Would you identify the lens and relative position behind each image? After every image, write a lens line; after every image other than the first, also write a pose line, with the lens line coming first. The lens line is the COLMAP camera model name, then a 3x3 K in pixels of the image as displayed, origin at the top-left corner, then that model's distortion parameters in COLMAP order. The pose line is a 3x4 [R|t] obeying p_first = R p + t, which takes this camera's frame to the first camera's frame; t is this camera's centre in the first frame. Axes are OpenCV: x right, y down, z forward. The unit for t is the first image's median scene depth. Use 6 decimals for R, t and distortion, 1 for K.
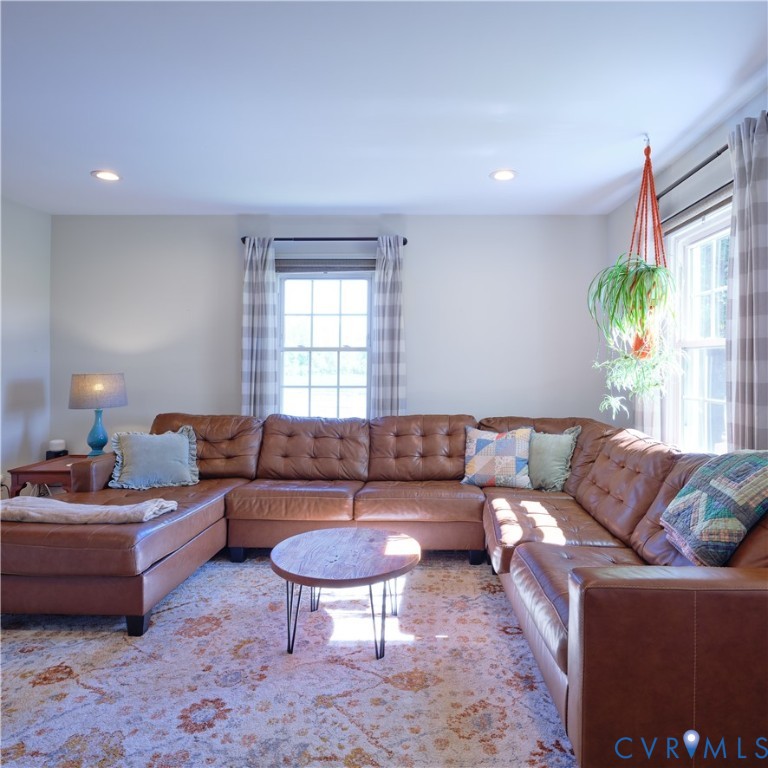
lens RADIAL K [[551.4, 0, 400.0], [0, 551.4, 366.6], [0, 0, 1]] dist [-0.000755, 0.000878]
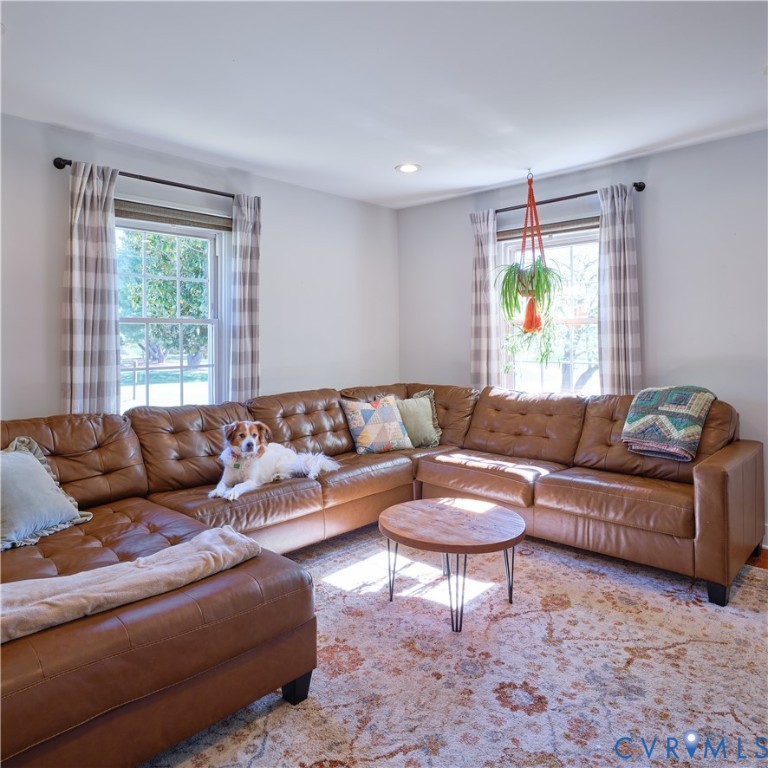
lens RADIAL K [[577.8, 0, 384.3], [0, 577.8, 327.5], [0, 0, 1]] dist [0.000554, 0.002649]
pose [[0.655938, 0.005025, 0.754798, -1.112240], [0.010371, 0.999823, -0.015669, -0.010935], [-0.754744, 0.018106, 0.655770, 0.425685]]
